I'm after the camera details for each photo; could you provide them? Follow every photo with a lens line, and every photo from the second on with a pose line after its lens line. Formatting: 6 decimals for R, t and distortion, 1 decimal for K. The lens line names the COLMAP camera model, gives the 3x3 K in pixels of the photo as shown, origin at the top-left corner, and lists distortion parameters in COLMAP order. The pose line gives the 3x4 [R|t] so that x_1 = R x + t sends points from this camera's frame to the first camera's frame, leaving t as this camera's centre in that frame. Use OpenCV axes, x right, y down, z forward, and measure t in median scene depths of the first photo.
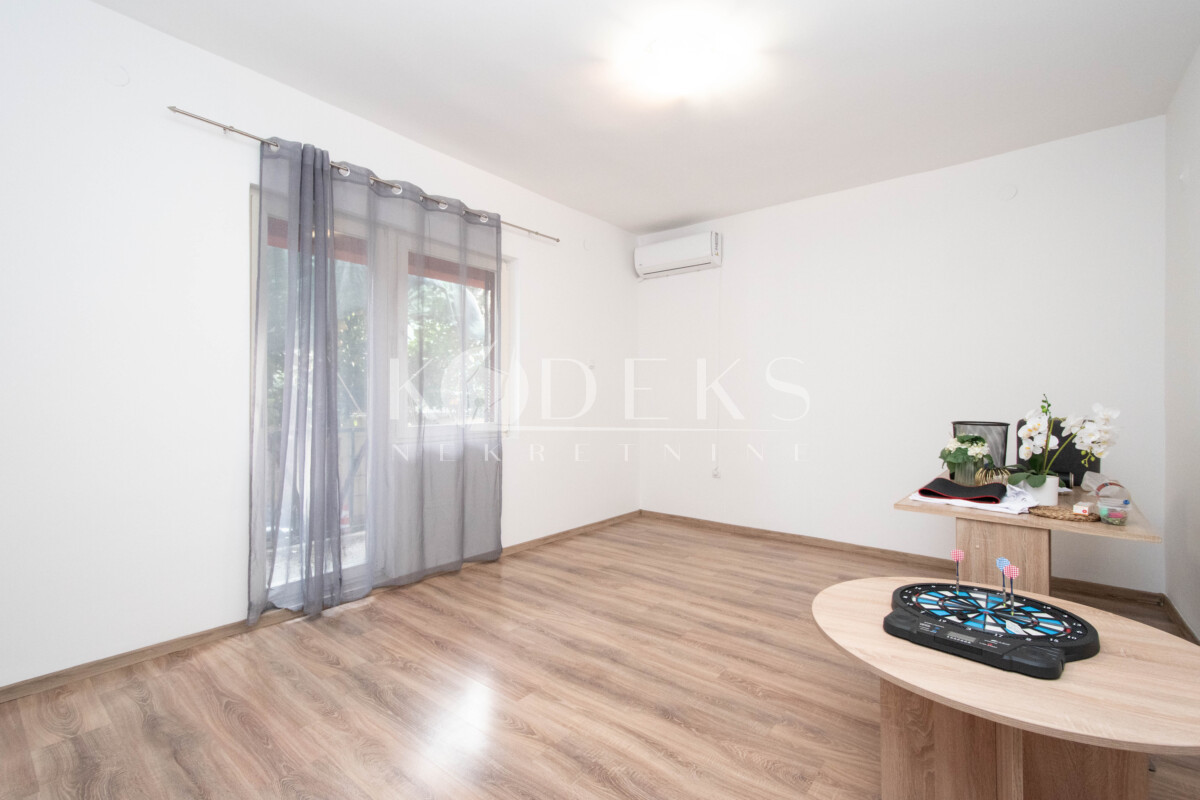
lens RADIAL K [[530.0, 0, 602.5], [0, 530.0, 395.4], [0, 0, 1]] dist [0.008211, -0.000527]
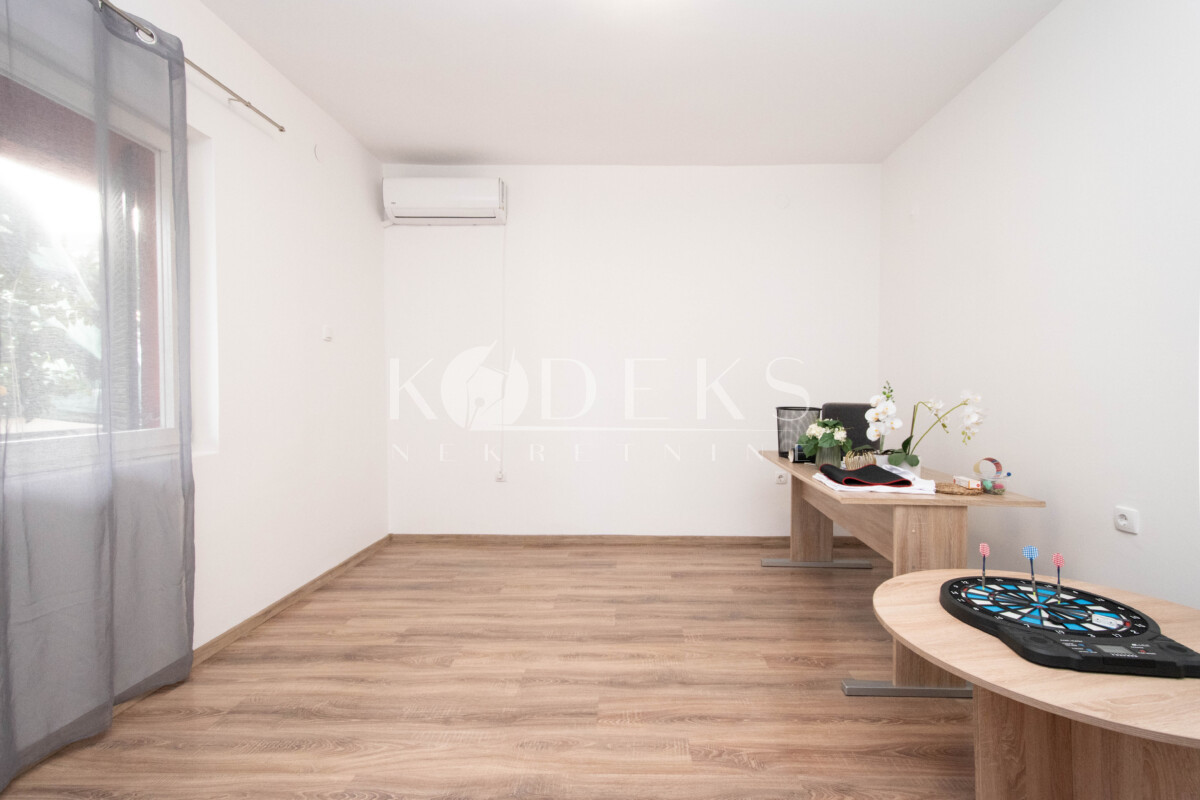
lens RADIAL K [[530.0, 0, 602.5], [0, 530.0, 395.4], [0, 0, 1]] dist [0.008211, -0.000527]
pose [[0.784159, -0.009854, 0.620482, -0.224917], [-0.004242, 0.999765, 0.021240, 0.004271], [-0.620546, -0.019288, 0.783933, 0.339672]]
